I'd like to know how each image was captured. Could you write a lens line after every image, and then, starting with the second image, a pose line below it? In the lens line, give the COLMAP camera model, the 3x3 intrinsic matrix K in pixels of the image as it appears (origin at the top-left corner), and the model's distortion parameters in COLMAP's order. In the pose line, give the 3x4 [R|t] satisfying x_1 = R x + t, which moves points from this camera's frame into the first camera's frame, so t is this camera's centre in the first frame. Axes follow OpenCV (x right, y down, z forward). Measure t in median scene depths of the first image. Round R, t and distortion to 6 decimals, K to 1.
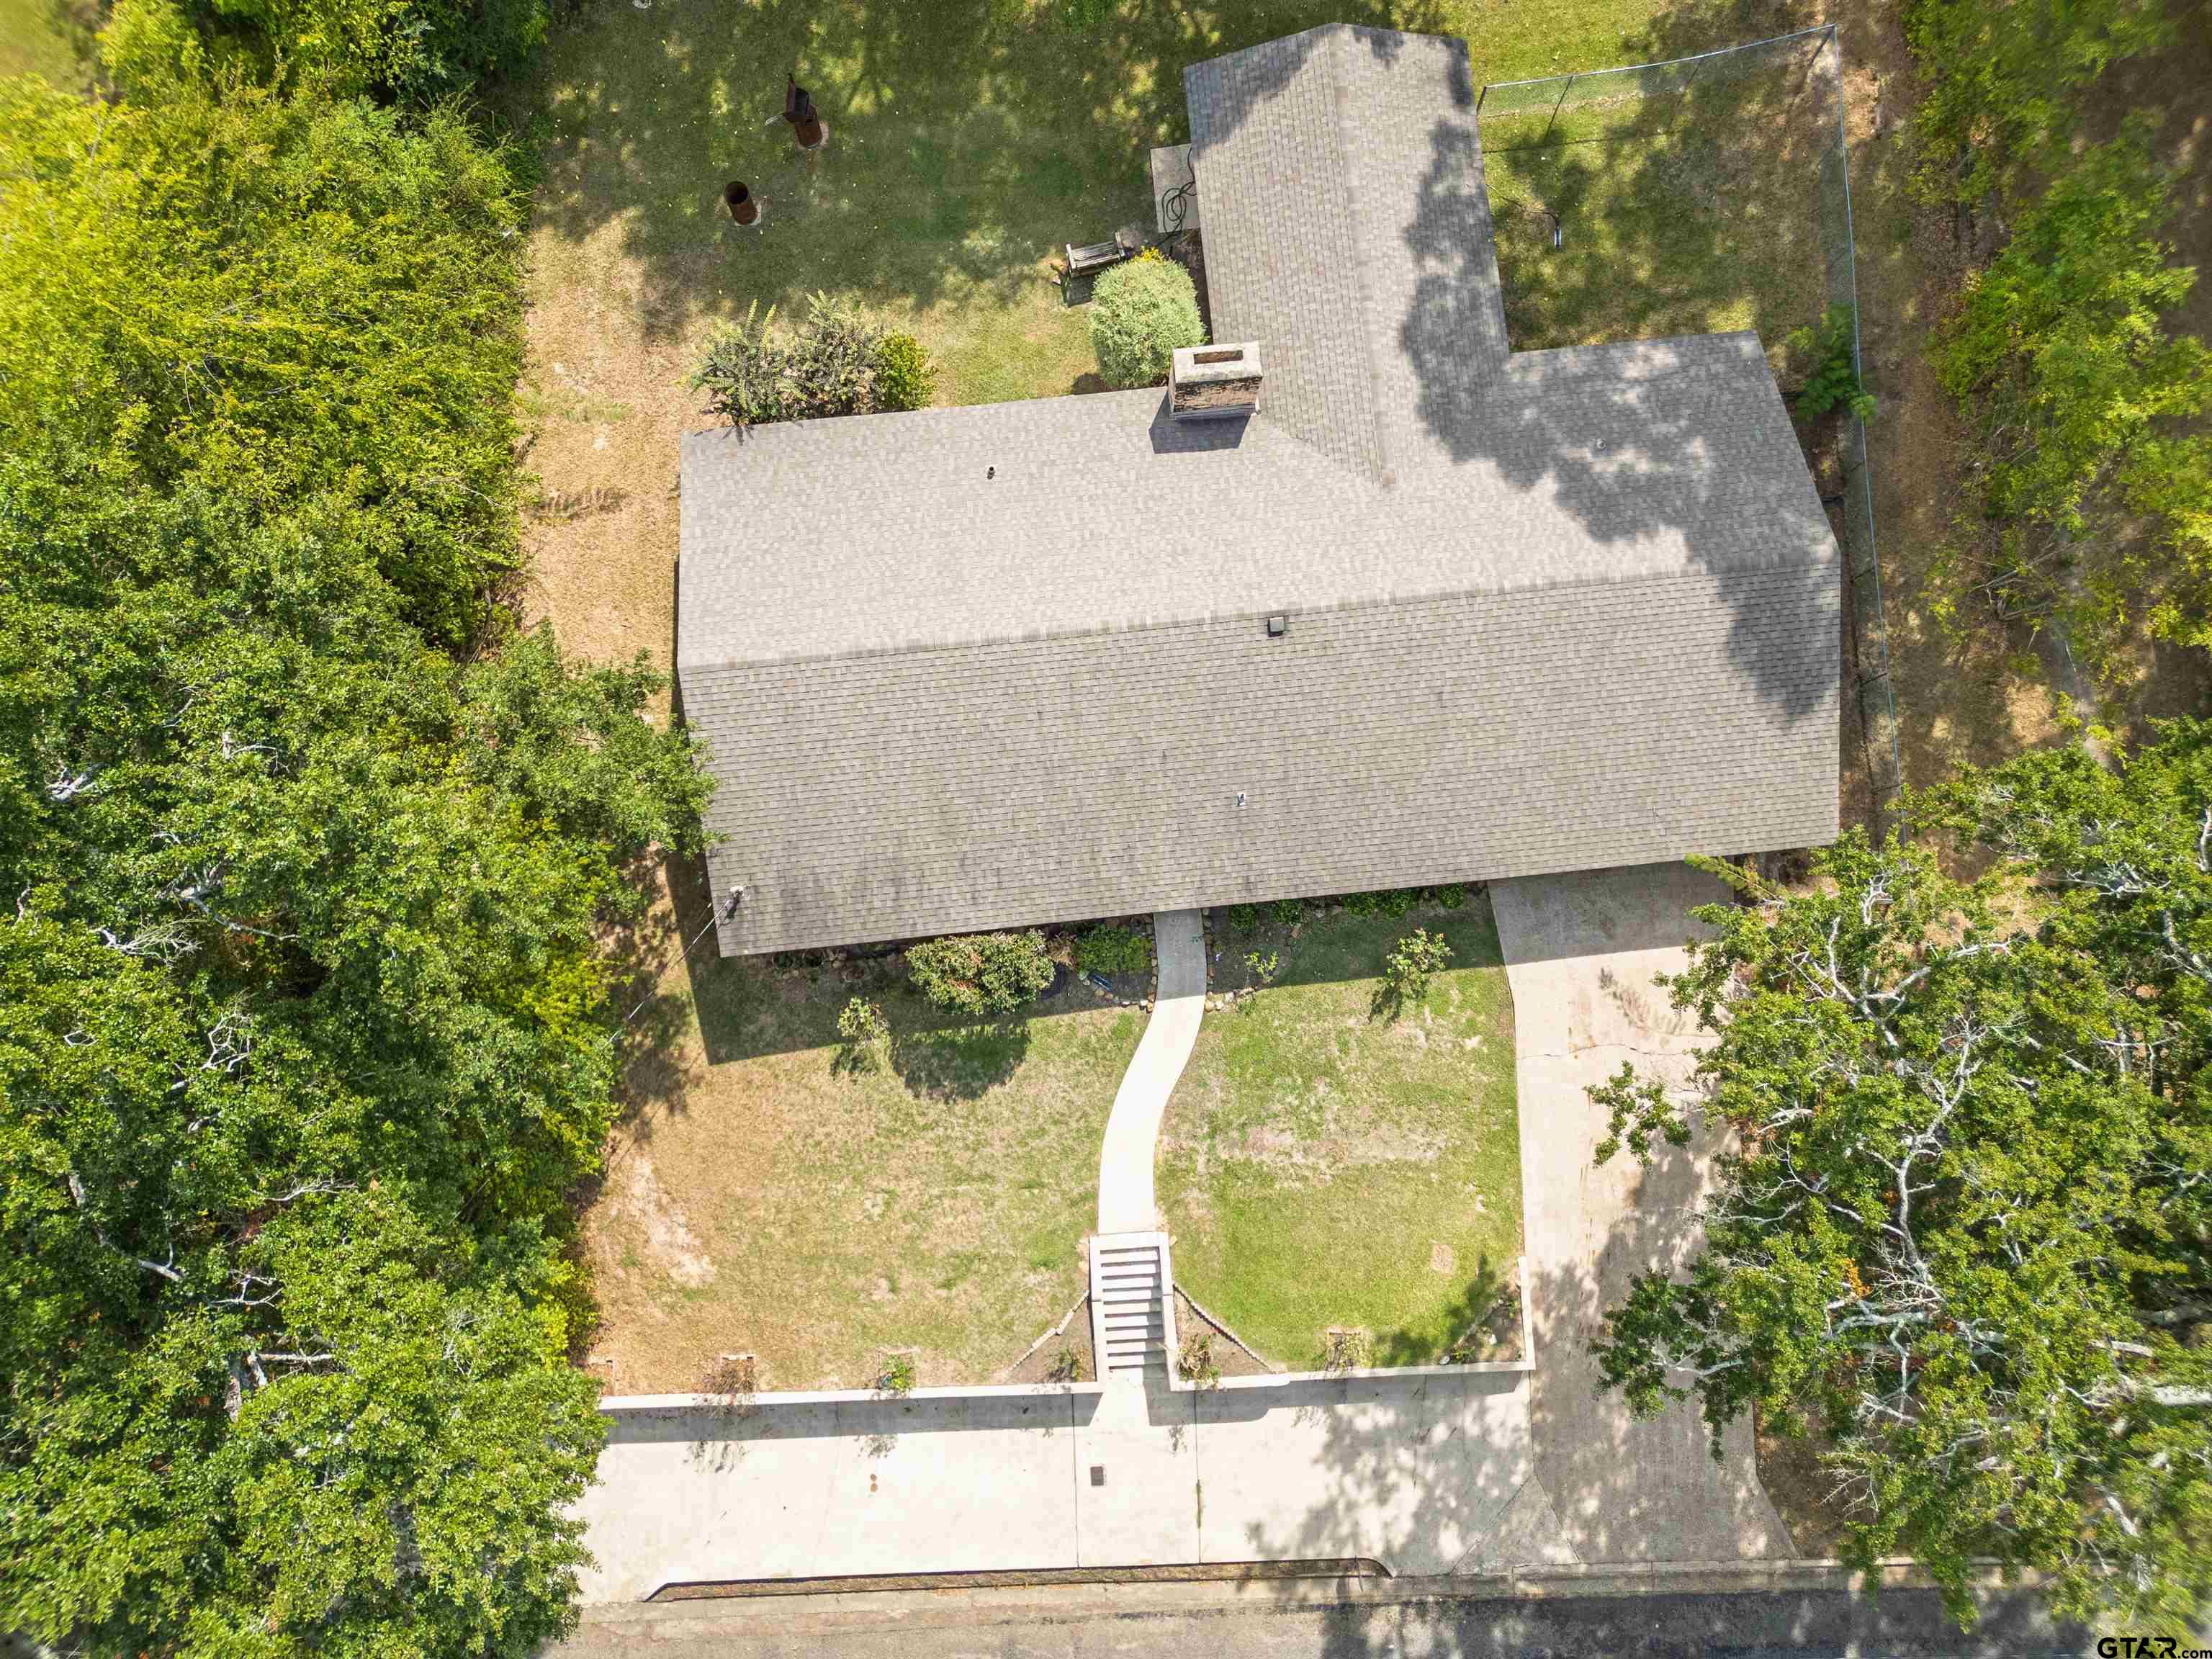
lens RADIAL K [[1522.8, 0, 1106.0], [0, 1522.8, 829.5], [0, 0, 1]] dist [0.089176, -0.099764]
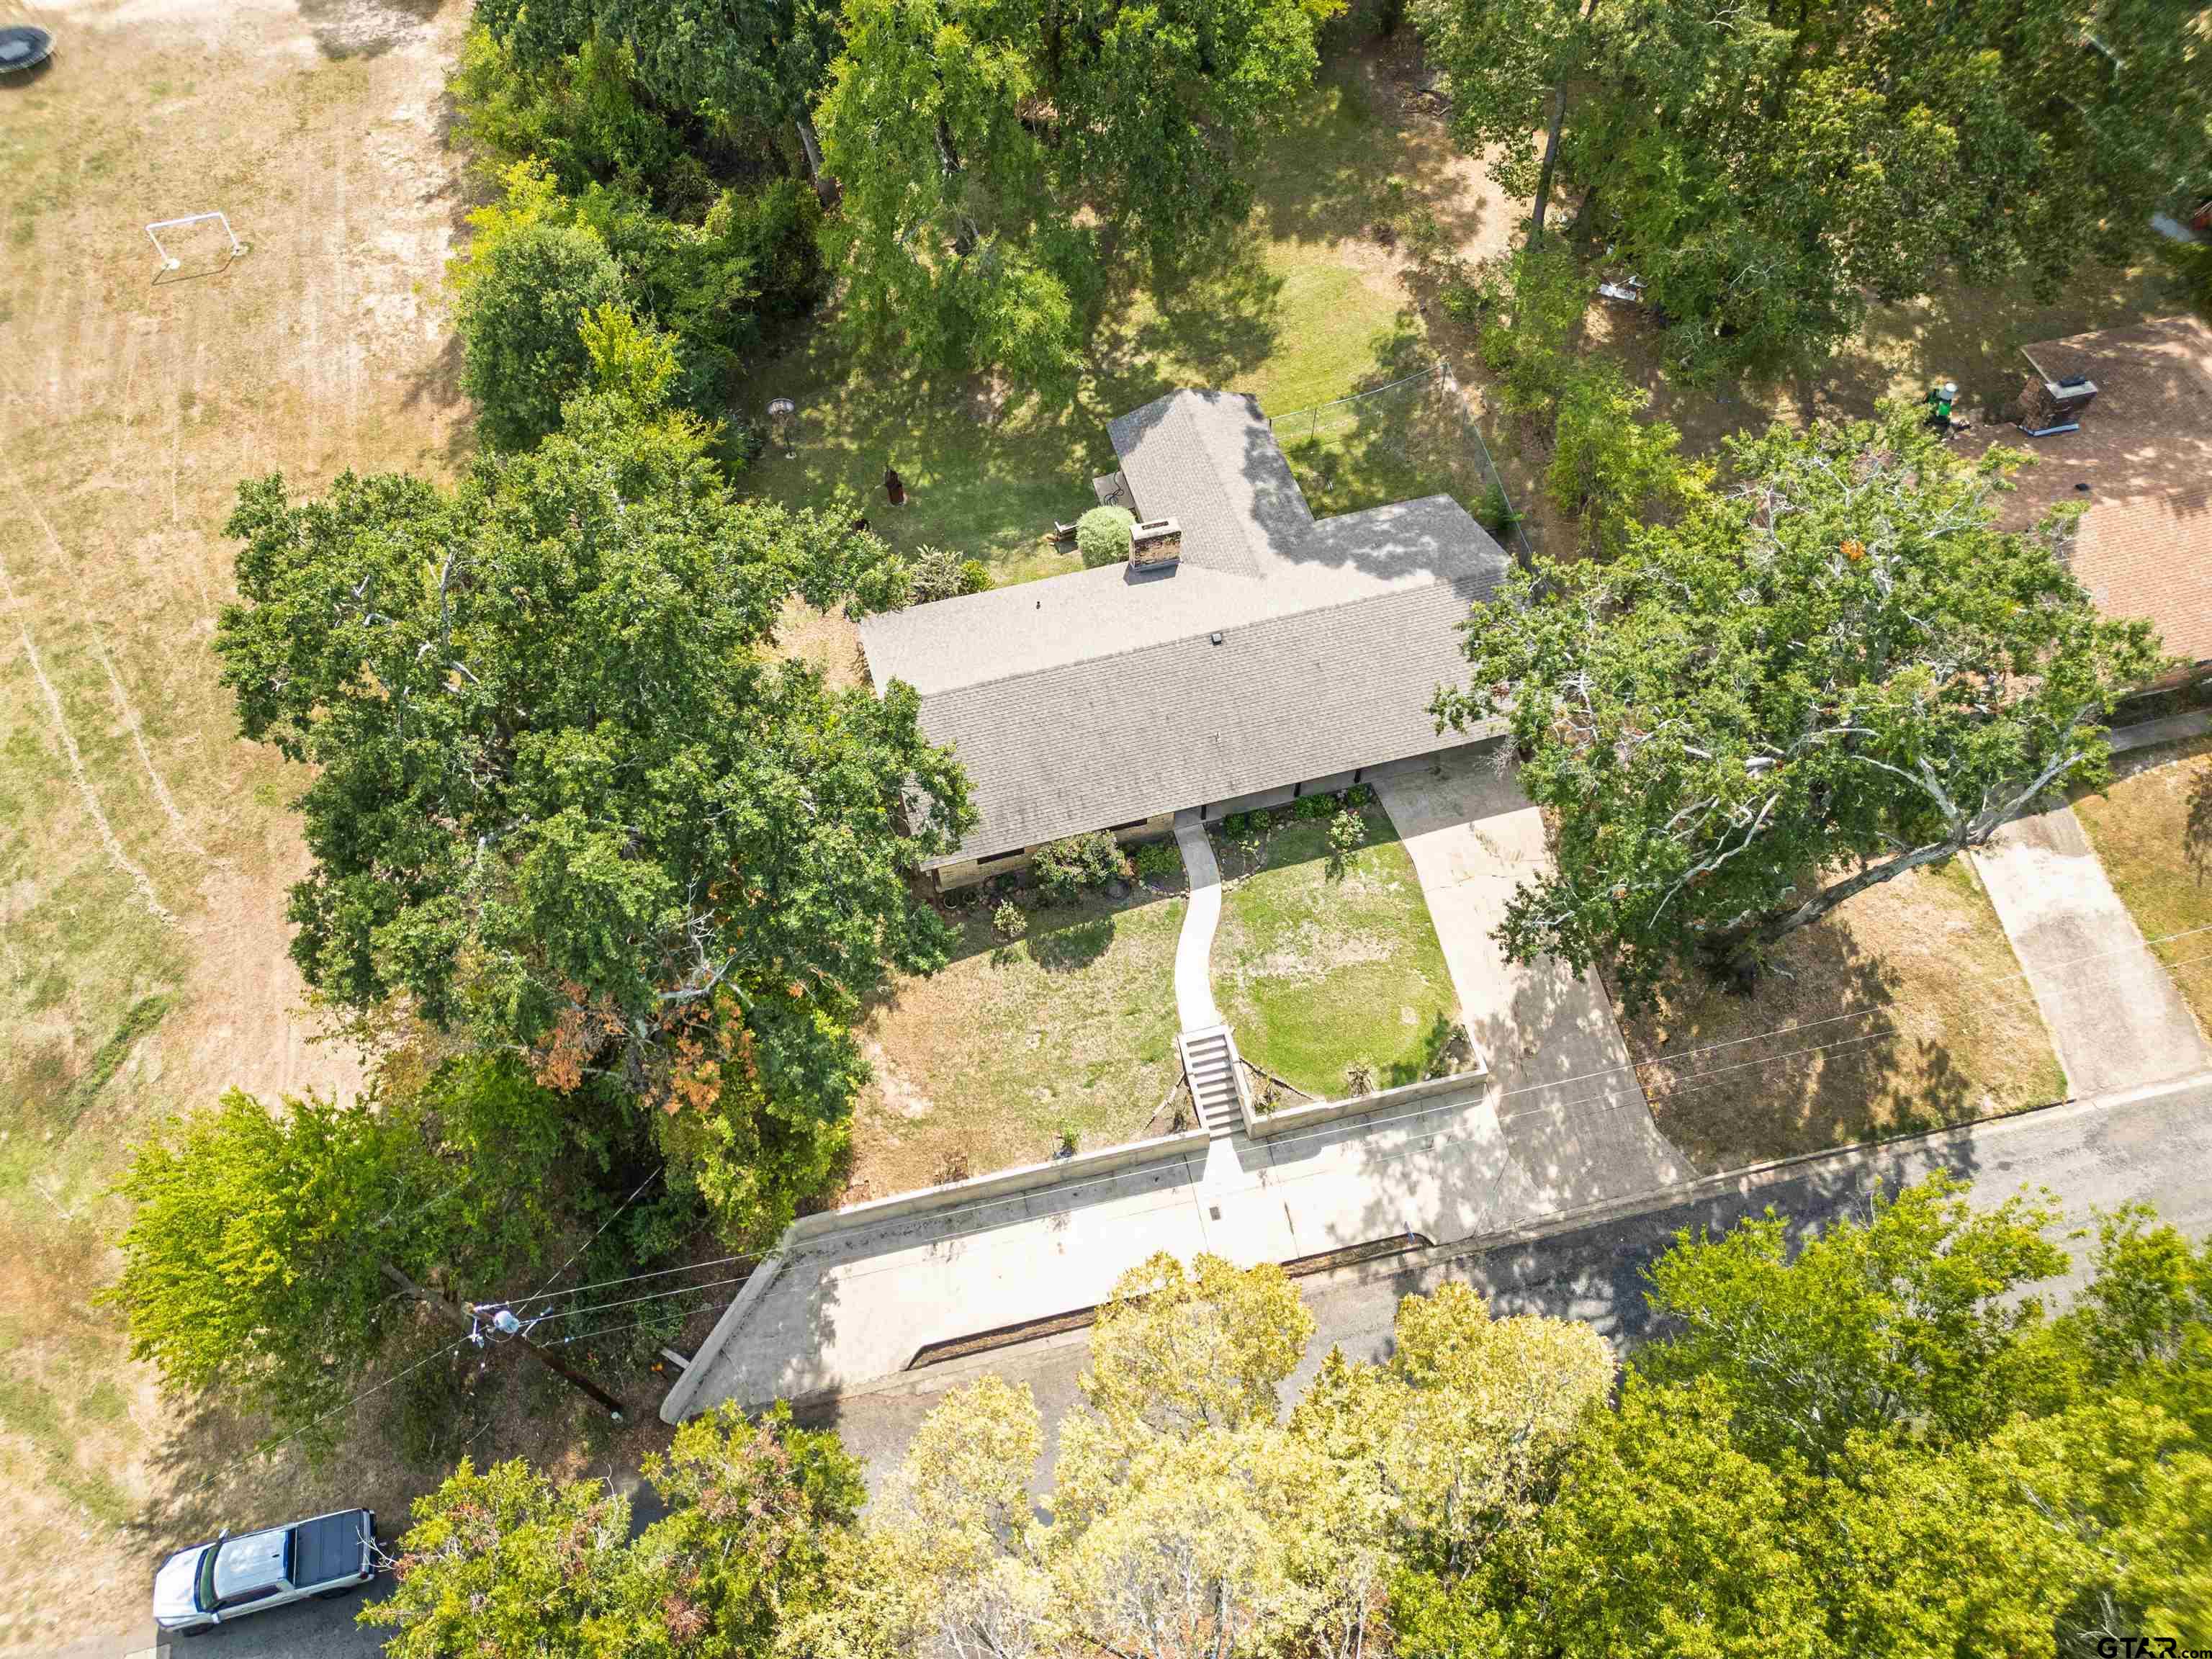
lens RADIAL K [[1522.8, 0, 1106.0], [0, 1522.8, 829.5], [0, 0, 1]] dist [0.089176, -0.099764]
pose [[0.984901, -0.152886, 0.081219, -0.168908], [0.172866, 0.893941, -0.413506, 0.684098], [-0.009386, 0.421302, 0.906872, -0.438912]]
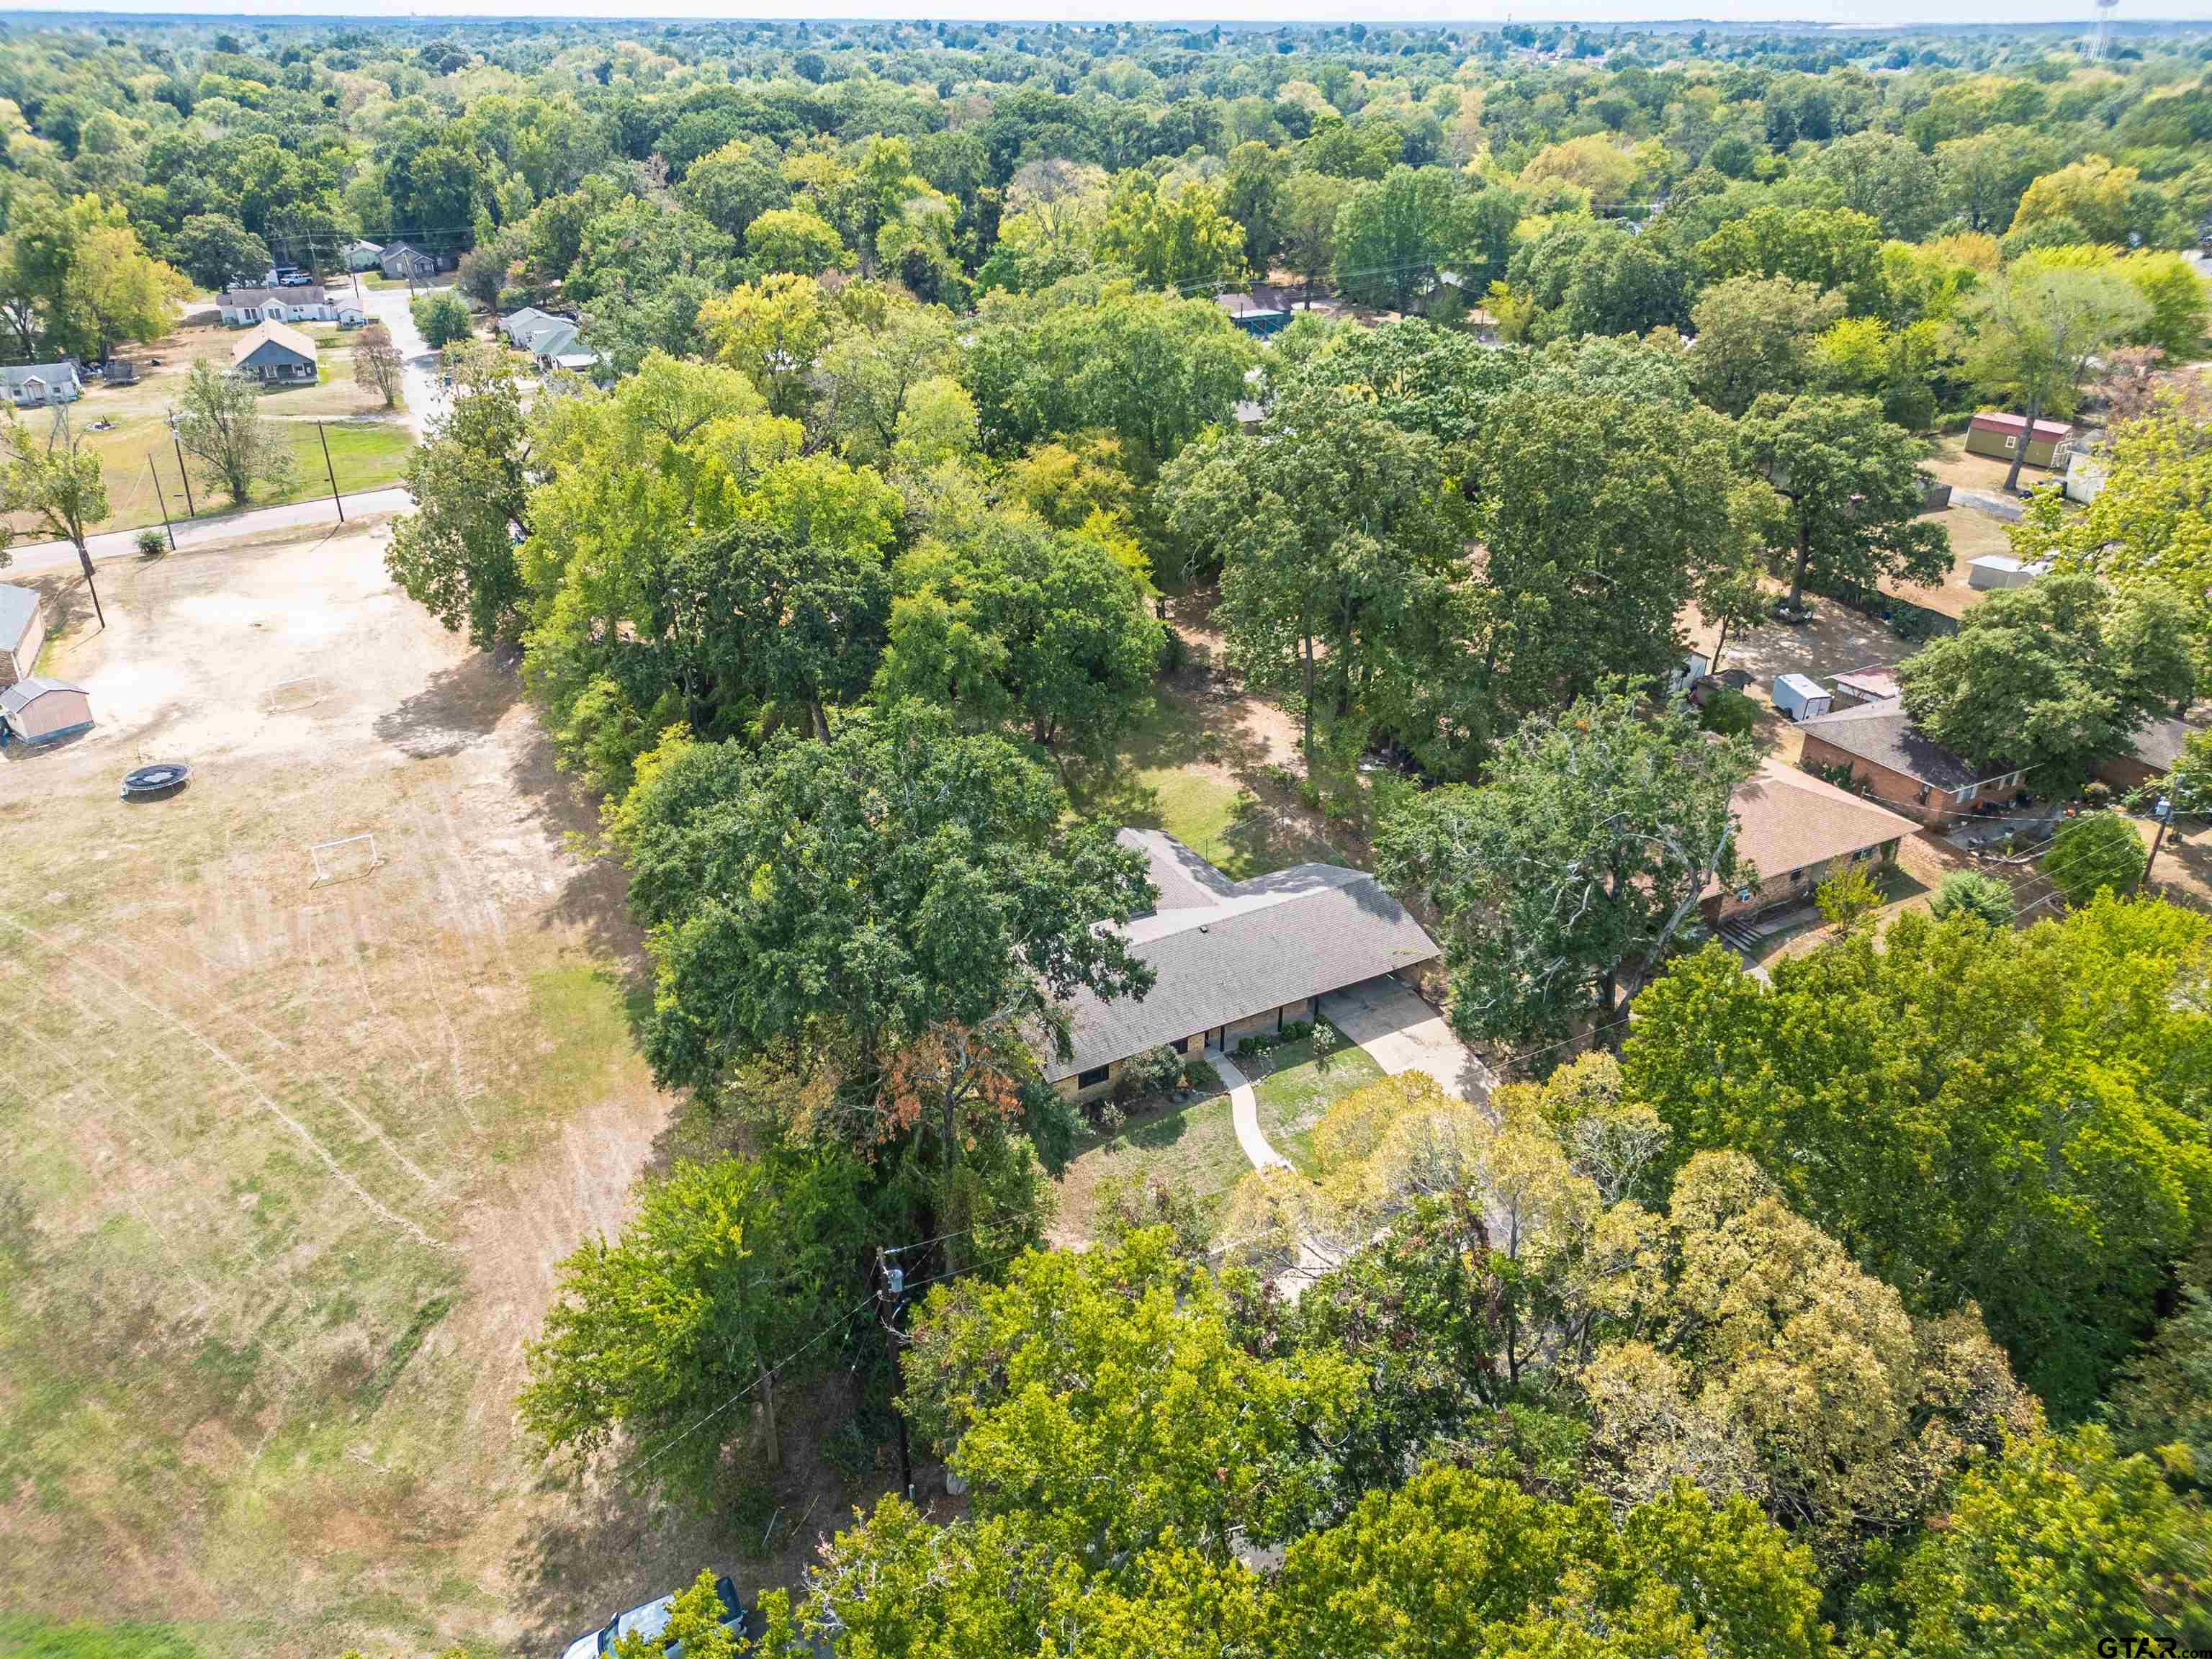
lens RADIAL K [[1522.8, 0, 1106.0], [0, 1522.8, 829.5], [0, 0, 1]] dist [0.089176, -0.099764]
pose [[0.914992, -0.196480, 0.352401, -0.815118], [0.400933, 0.540625, -0.739579, 1.438944], [-0.045204, 0.817997, 0.573443, -0.534577]]
